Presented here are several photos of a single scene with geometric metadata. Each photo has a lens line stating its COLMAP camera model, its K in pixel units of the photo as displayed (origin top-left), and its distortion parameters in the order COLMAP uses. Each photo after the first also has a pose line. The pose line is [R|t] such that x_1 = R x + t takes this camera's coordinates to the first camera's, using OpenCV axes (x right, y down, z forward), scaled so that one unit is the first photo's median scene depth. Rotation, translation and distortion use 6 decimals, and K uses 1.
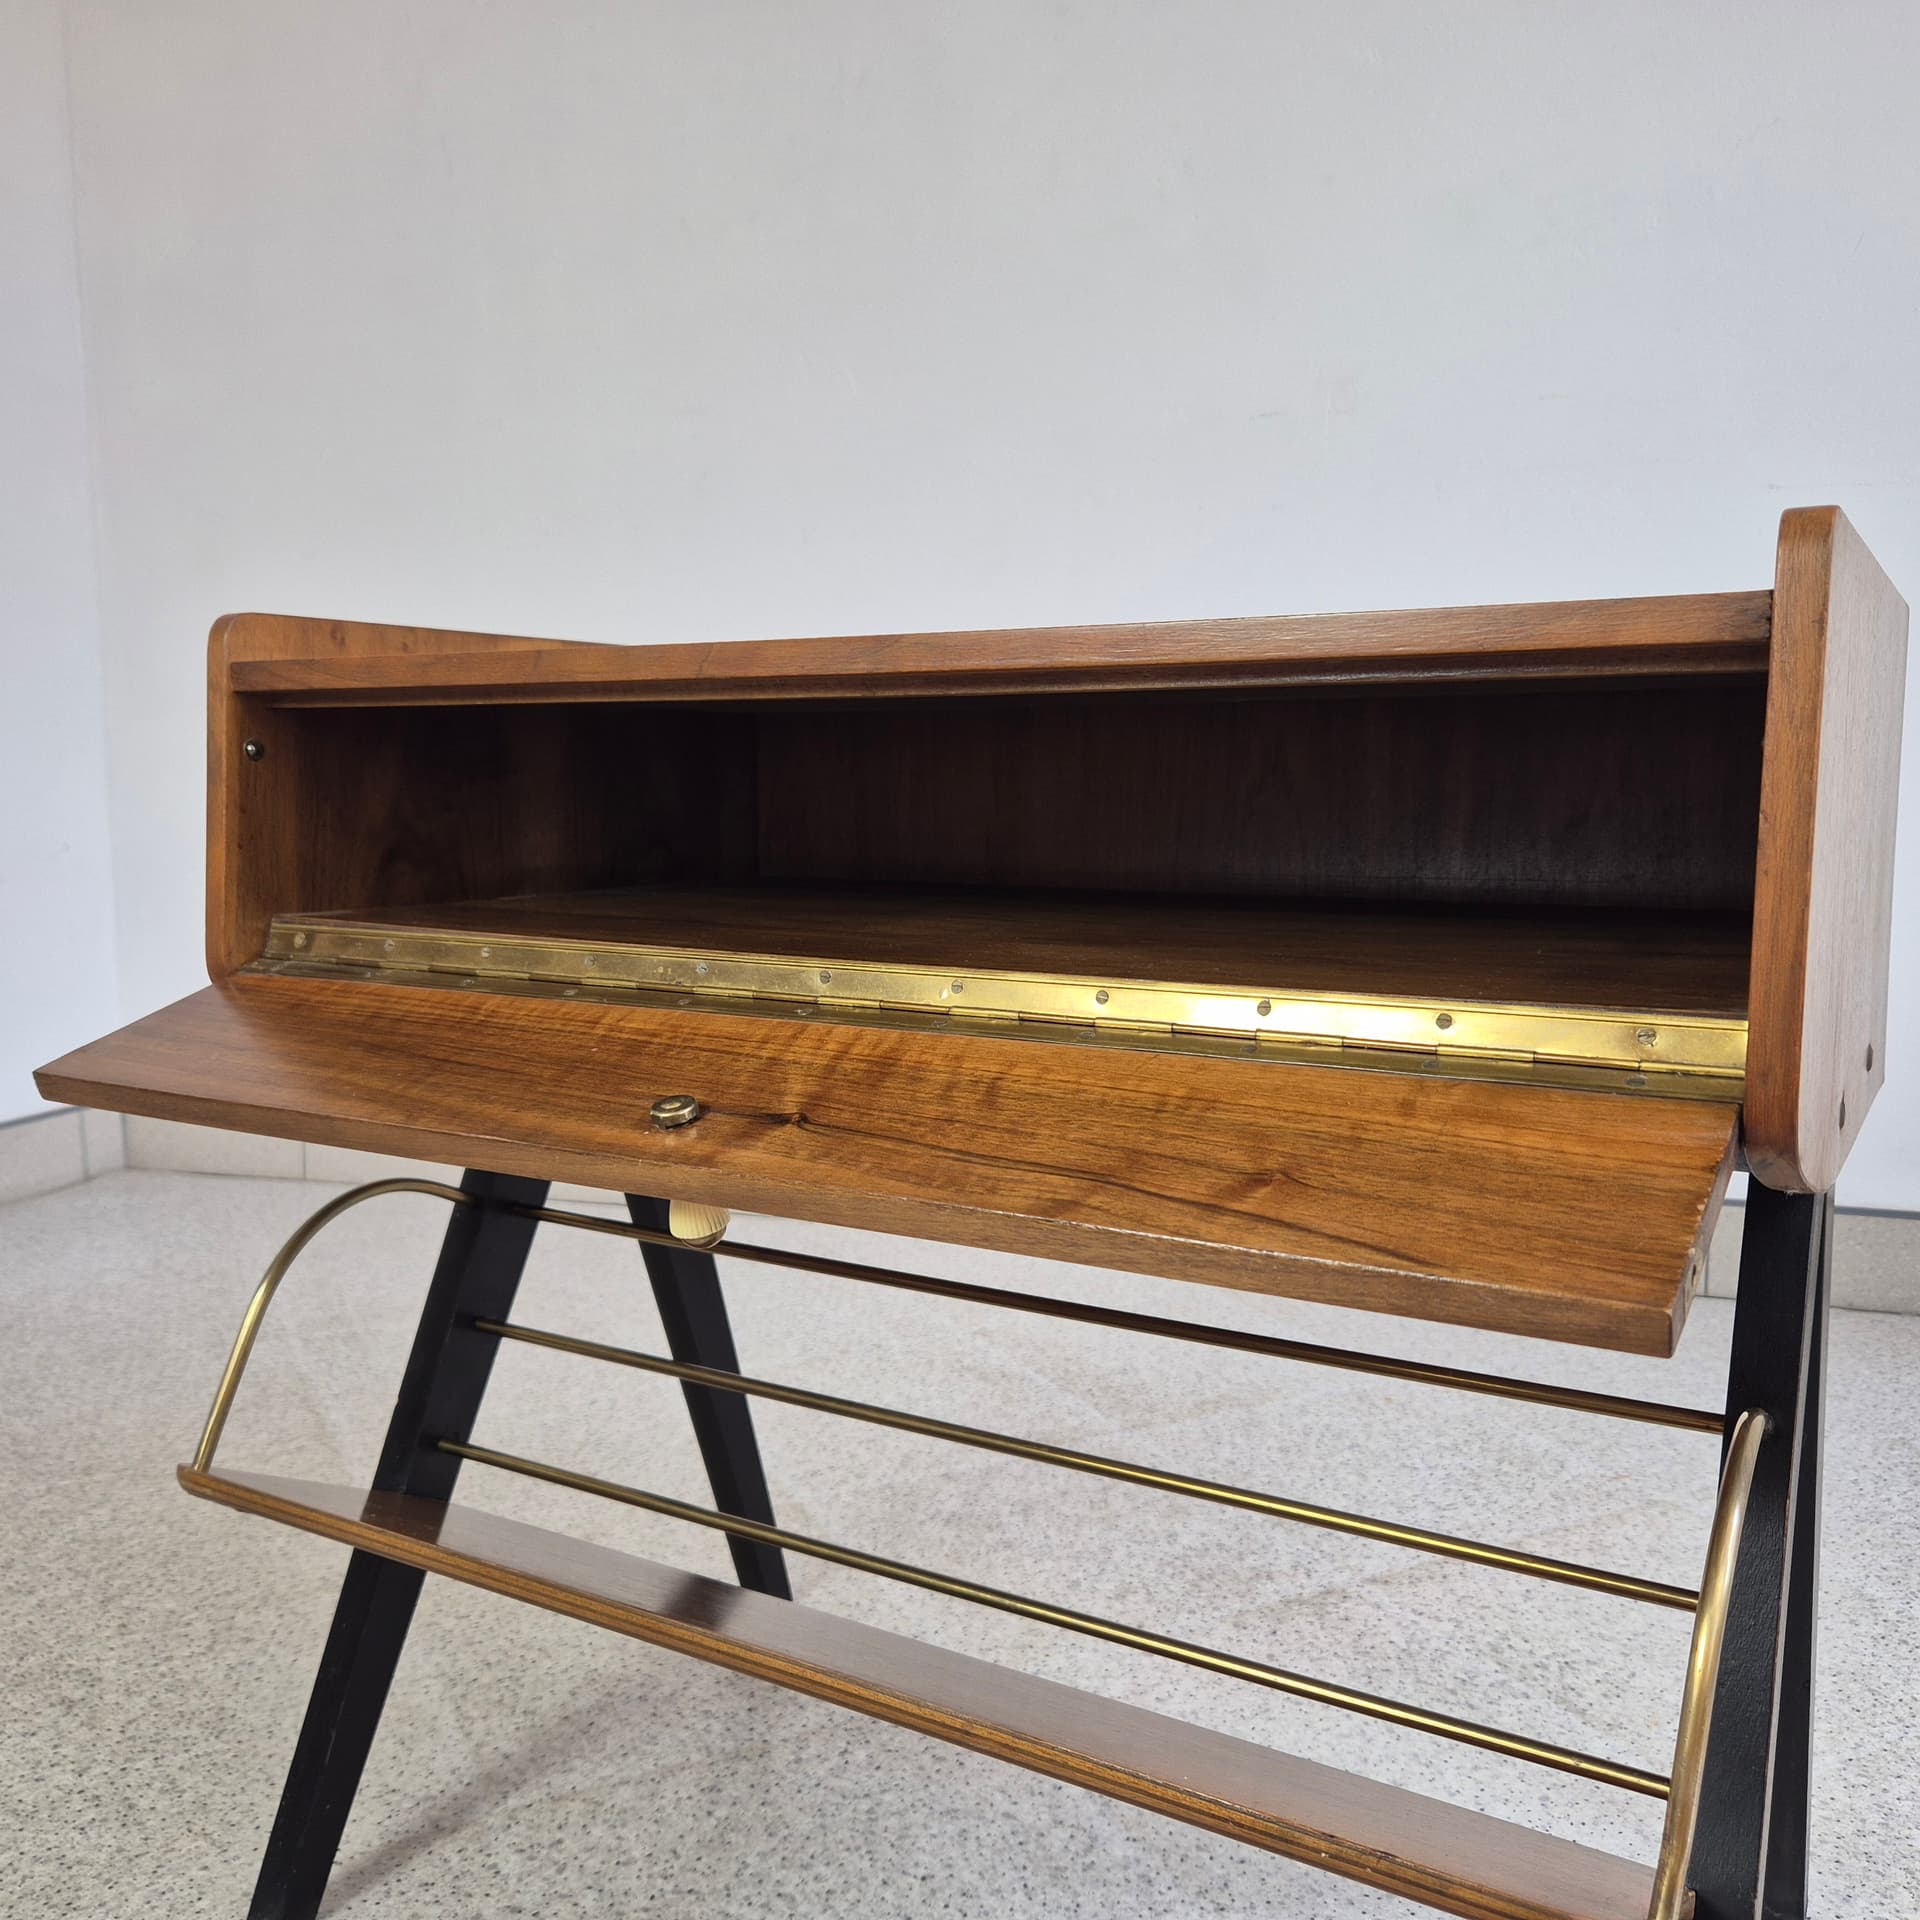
lens RADIAL K [[1758.6, 0, 937.6], [0, 1758.6, 967.5], [0, 0, 1]] dist [0.042136, -0.039511]
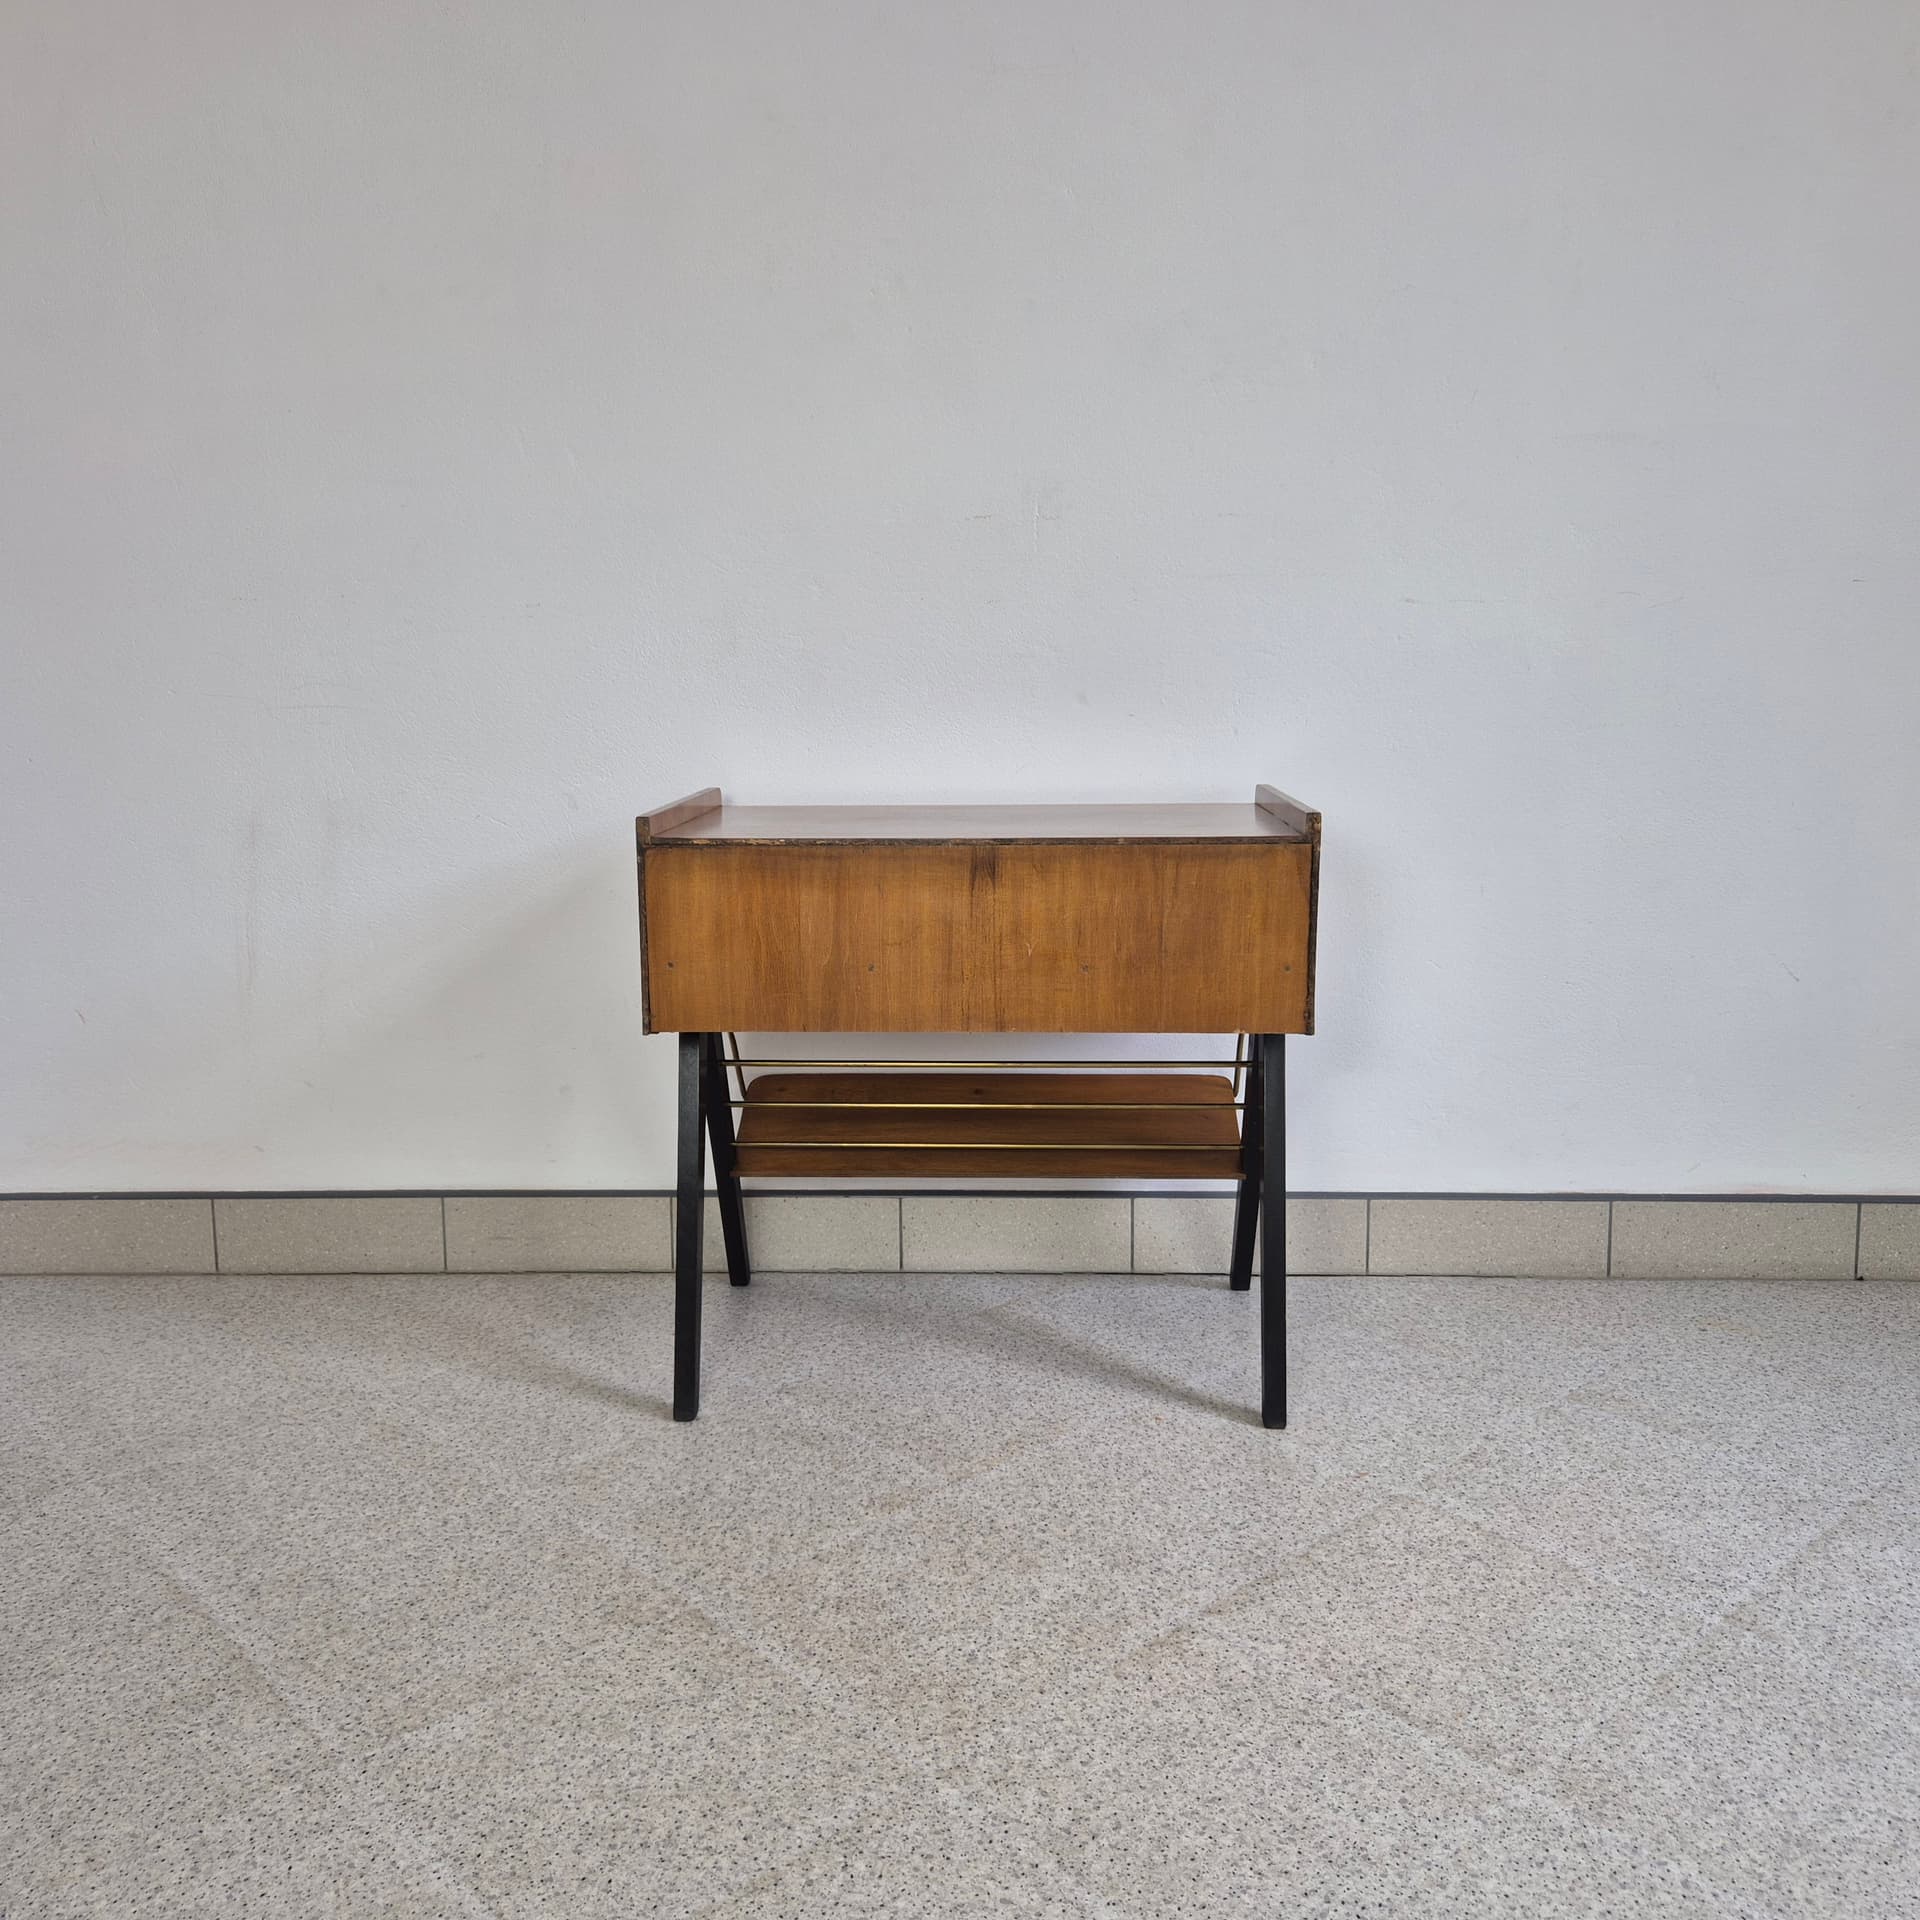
lens RADIAL K [[1758.6, 0, 938.3], [0, 1758.6, 931.9], [0, 0, 1]] dist [0.042136, -0.039511]
pose [[0.962416, -0.056645, 0.265605, -0.242782], [0.042437, 0.997359, 0.058934, -0.208890], [-0.268242, -0.045447, 0.962279, -0.091269]]
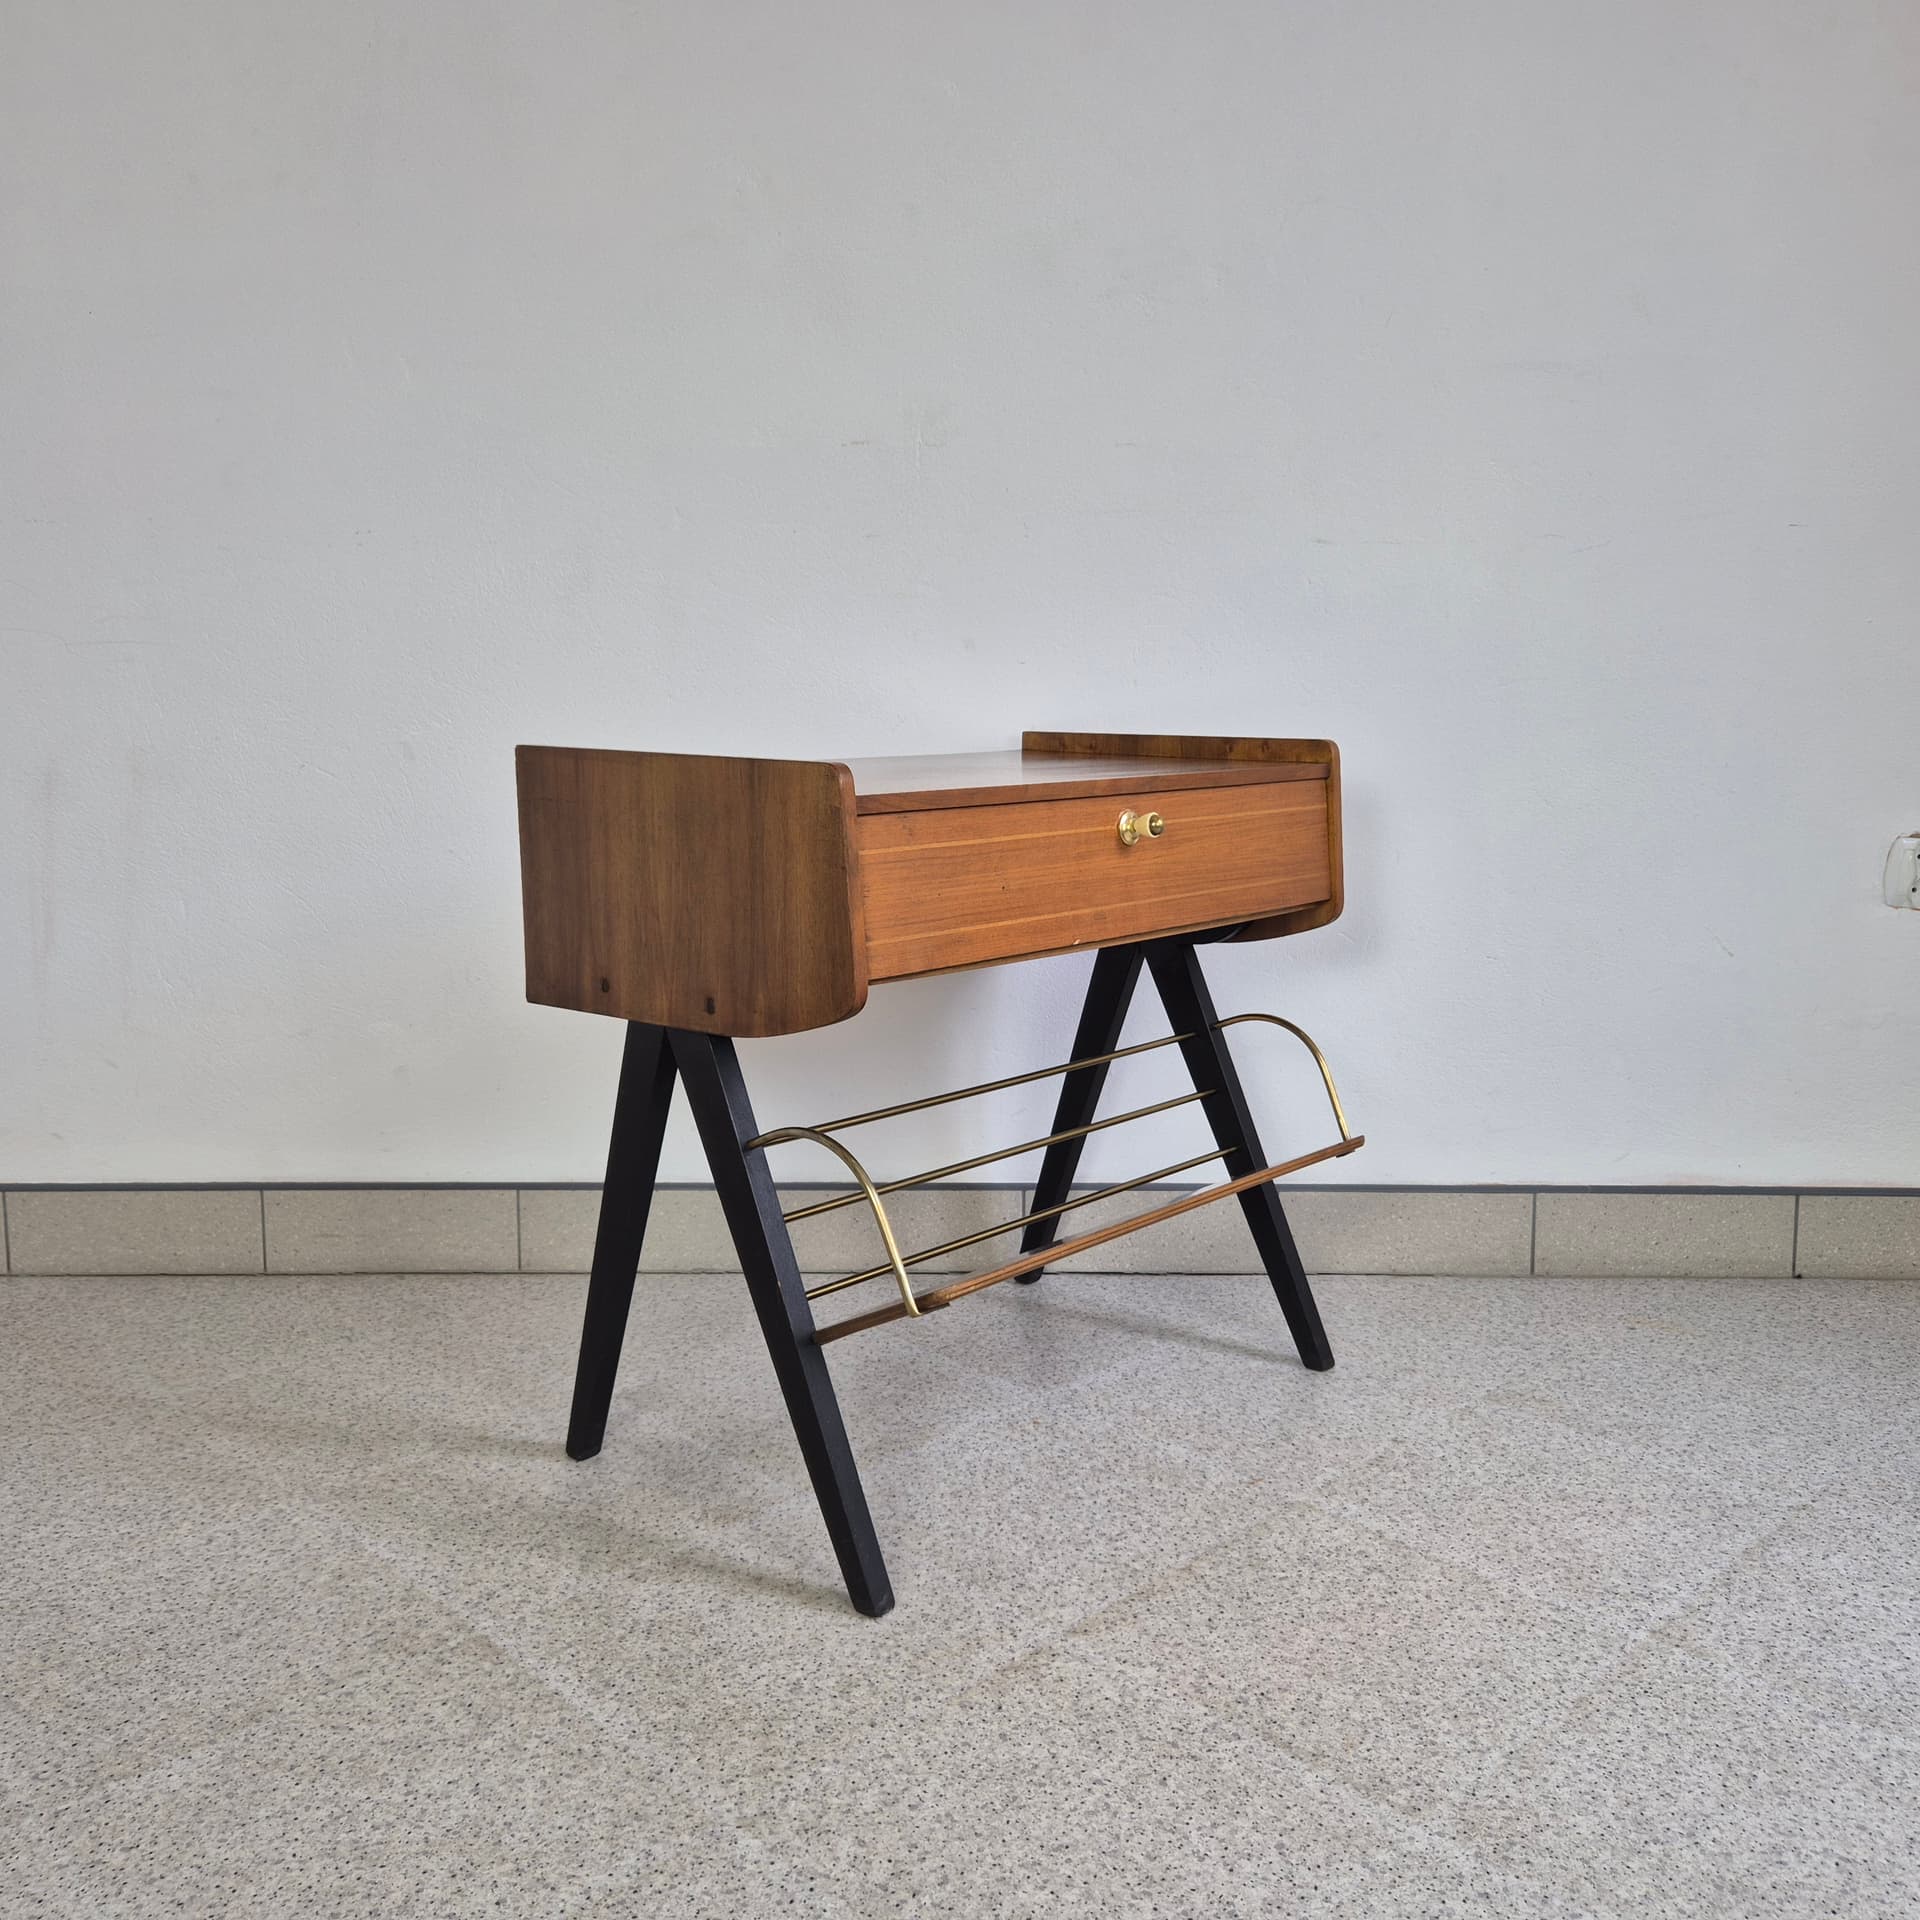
lens RADIAL K [[1758.6, 0, 961.4], [0, 1758.6, 950.0], [0, 0, 1]] dist [0.042136, -0.039511]
pose [[0.951169, -0.044858, 0.305393, -0.130601], [0.032829, 0.998474, 0.044416, -0.116380], [-0.306919, -0.032222, 0.951190, 0.037701]]
